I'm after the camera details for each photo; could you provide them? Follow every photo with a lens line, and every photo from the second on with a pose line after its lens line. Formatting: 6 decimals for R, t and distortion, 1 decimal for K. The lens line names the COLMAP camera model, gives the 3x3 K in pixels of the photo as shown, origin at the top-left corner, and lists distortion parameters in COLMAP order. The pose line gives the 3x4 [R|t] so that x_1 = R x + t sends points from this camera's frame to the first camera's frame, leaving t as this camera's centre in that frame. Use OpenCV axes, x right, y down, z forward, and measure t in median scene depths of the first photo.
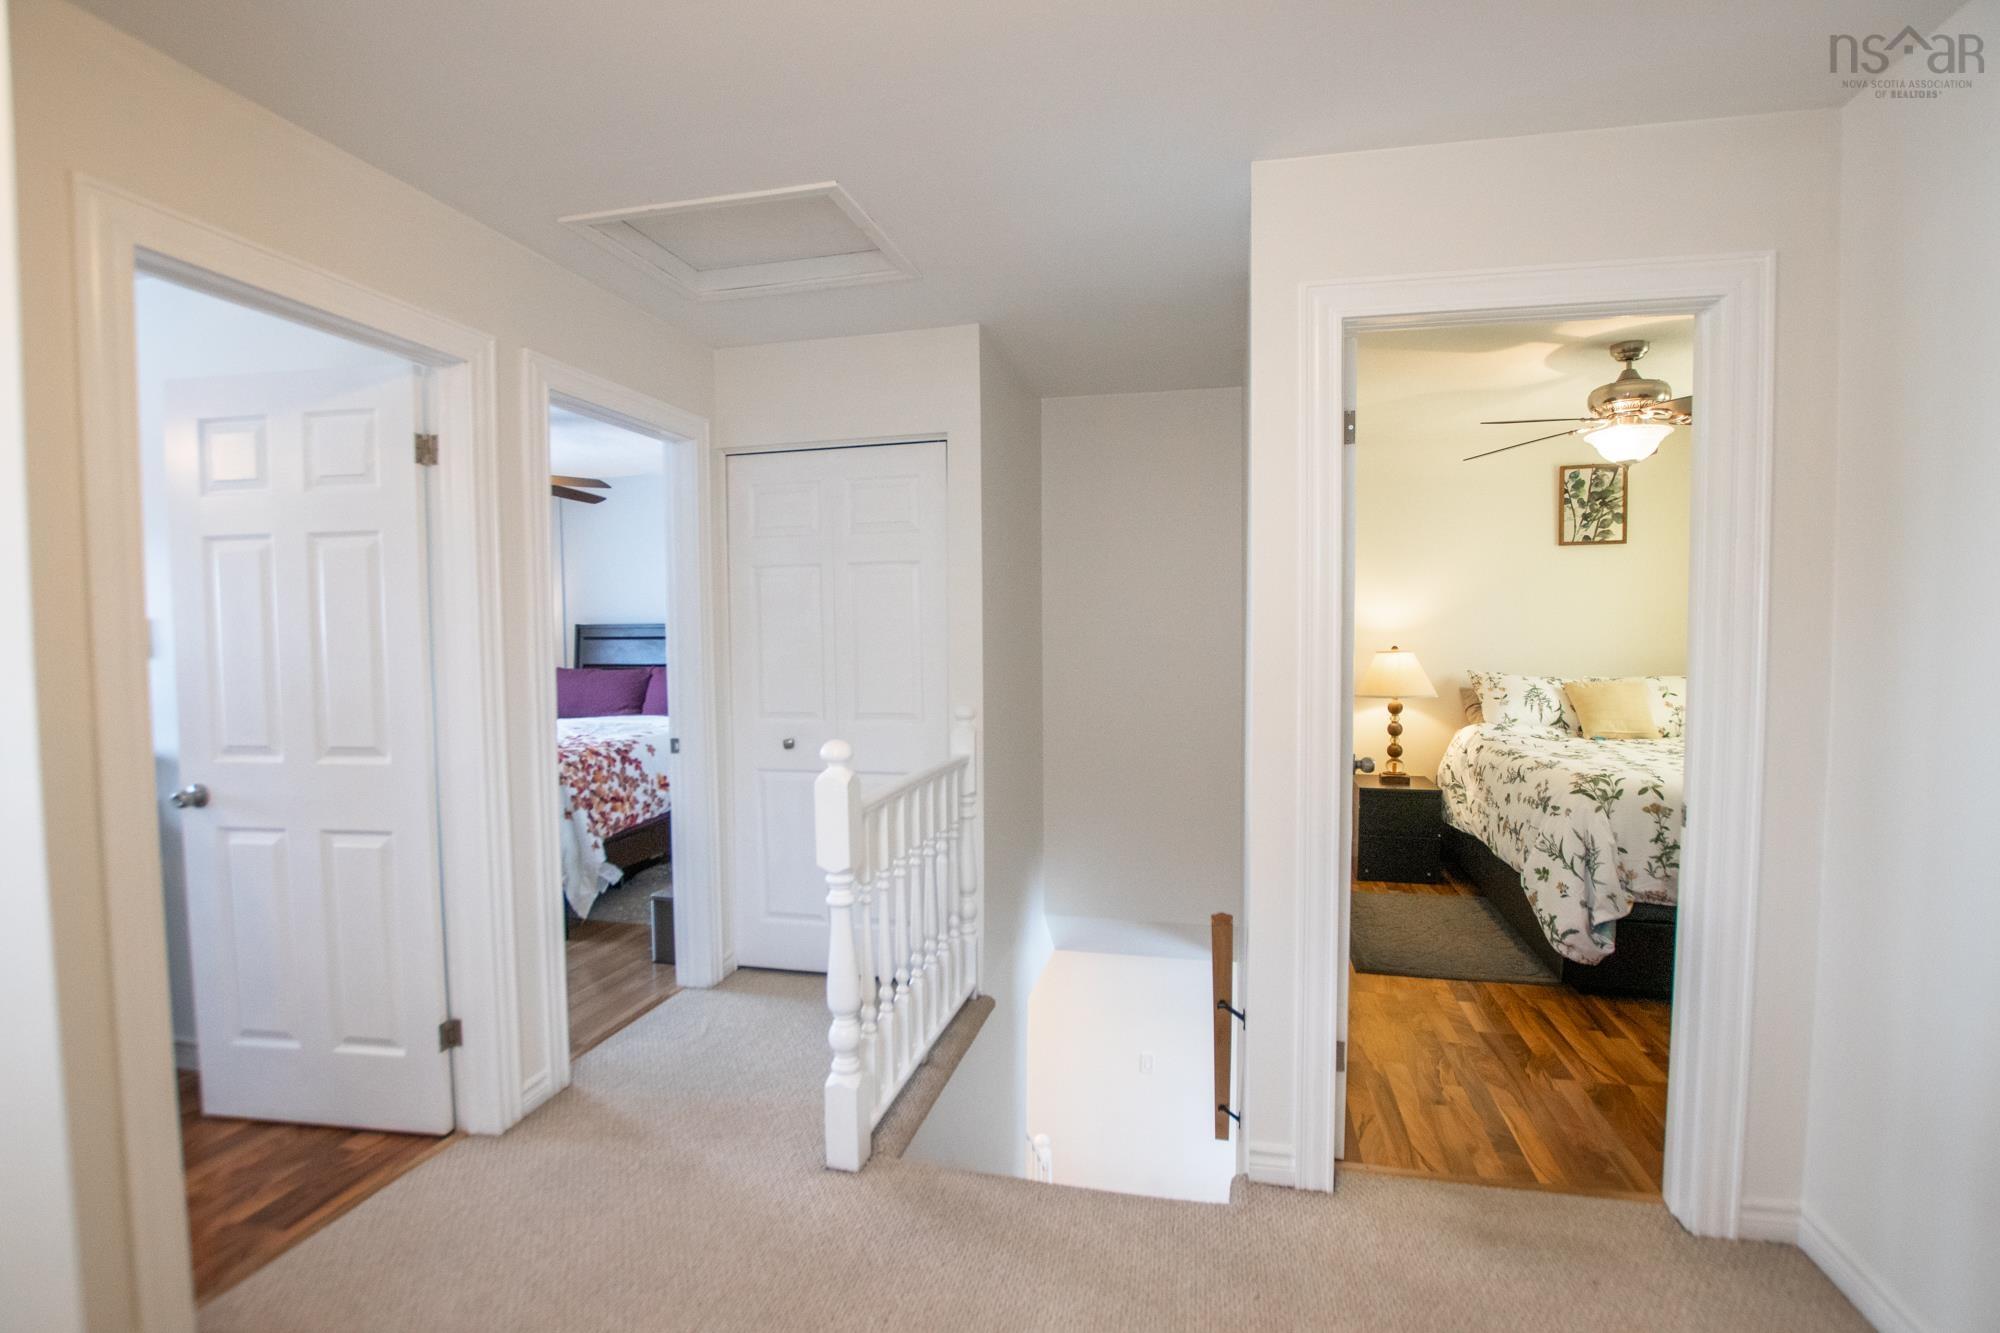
lens RADIAL K [[936.8, 0, 990.9], [0, 936.8, 674.6], [0, 0, 1]] dist [-0.030273, 0.001876]
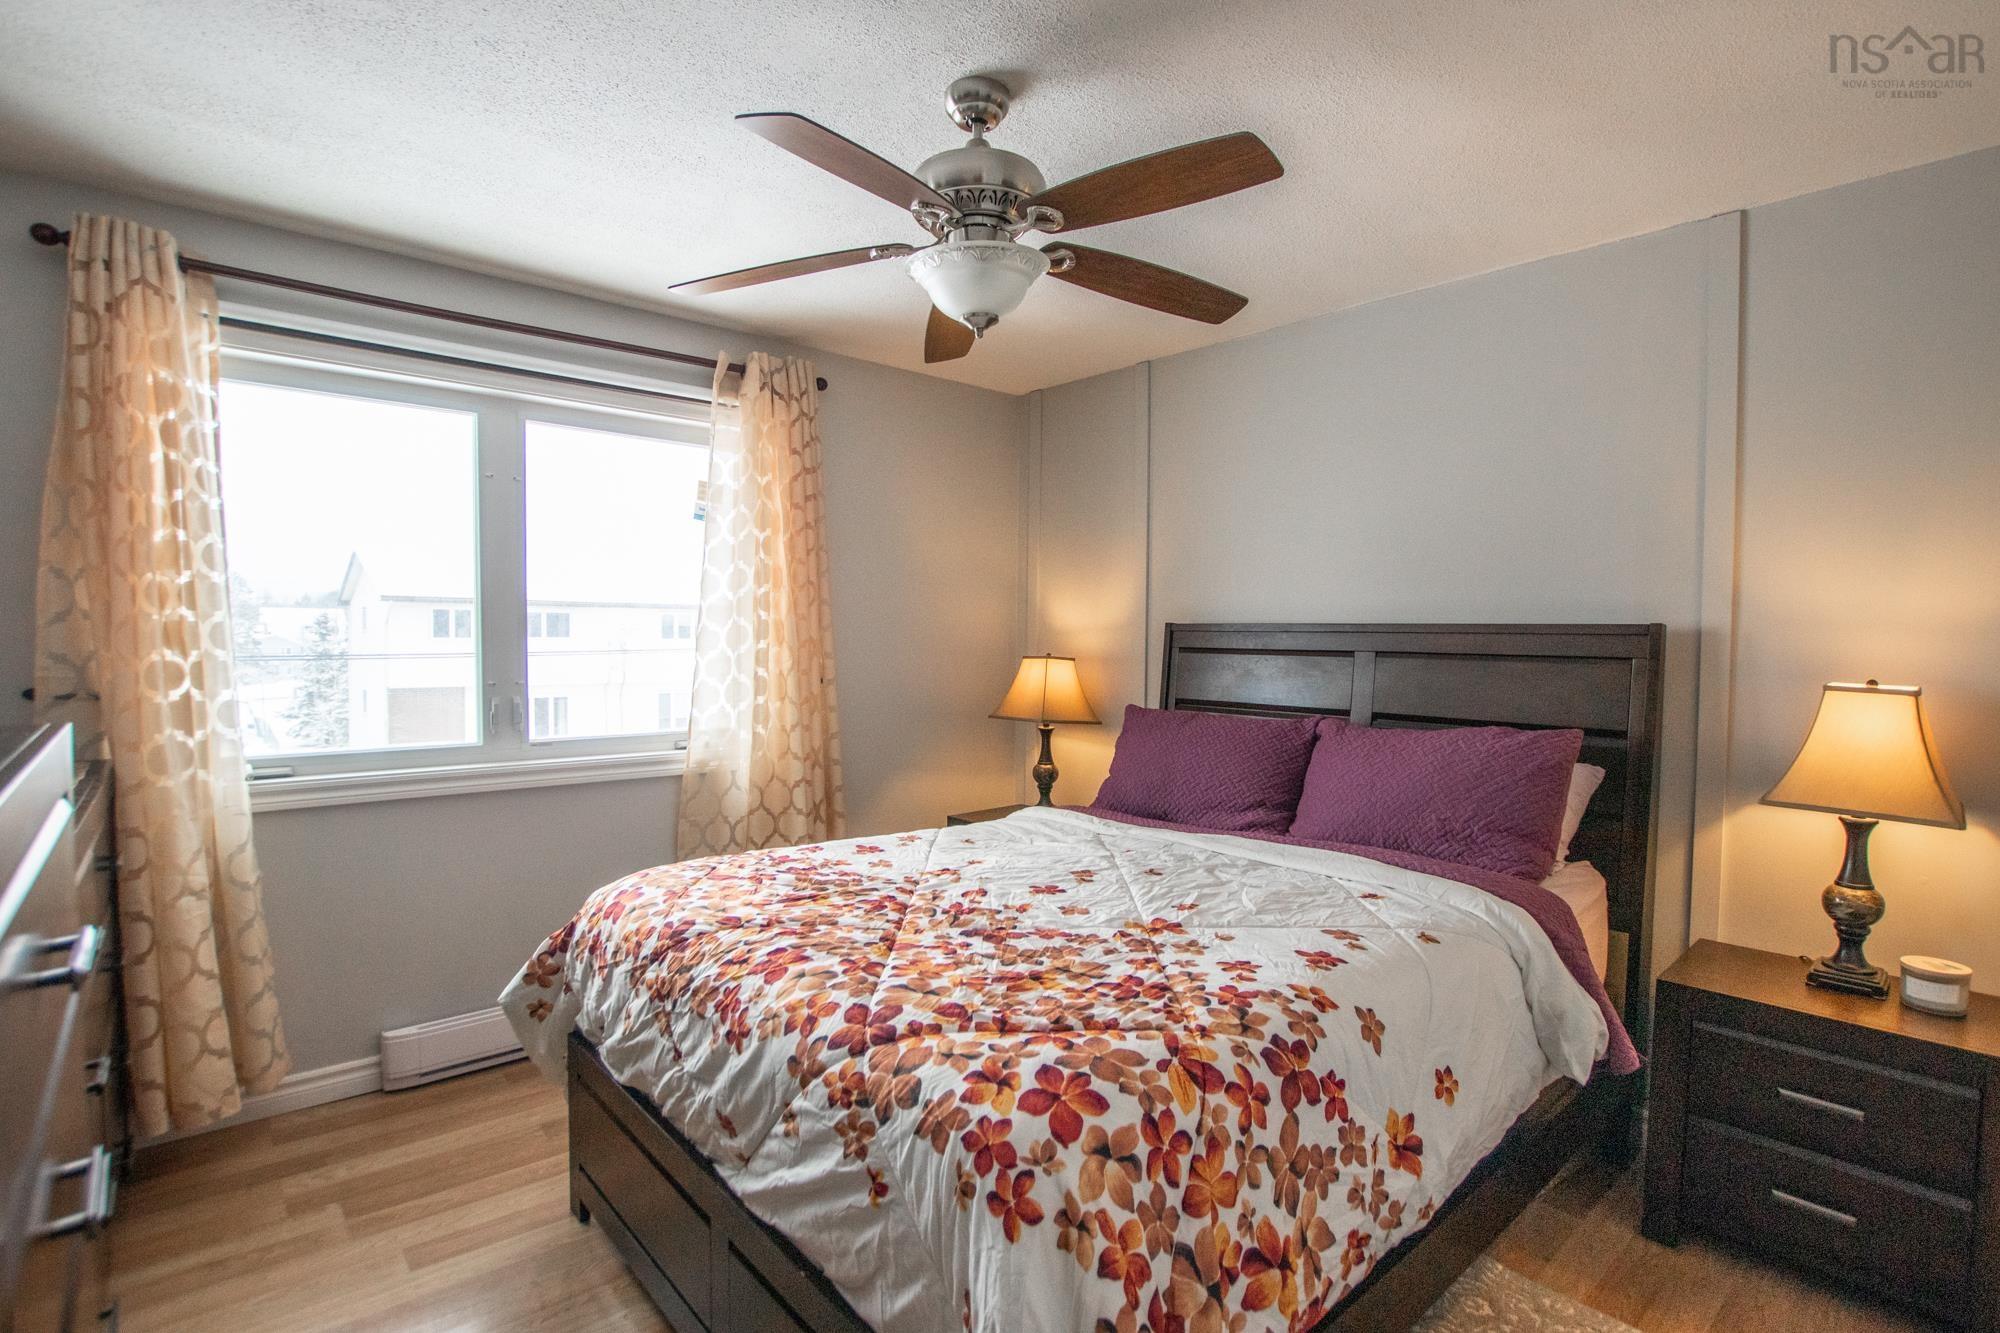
lens RADIAL K [[936.8, 0, 990.9], [0, 936.8, 674.6], [0, 0, 1]] dist [-0.030273, 0.001876]
pose [[0.819937, 0.040073, -0.571050, -0.314127], [-0.045701, 0.998945, 0.004481, -0.031402], [0.570627, 0.022424, 0.820903, 0.716033]]
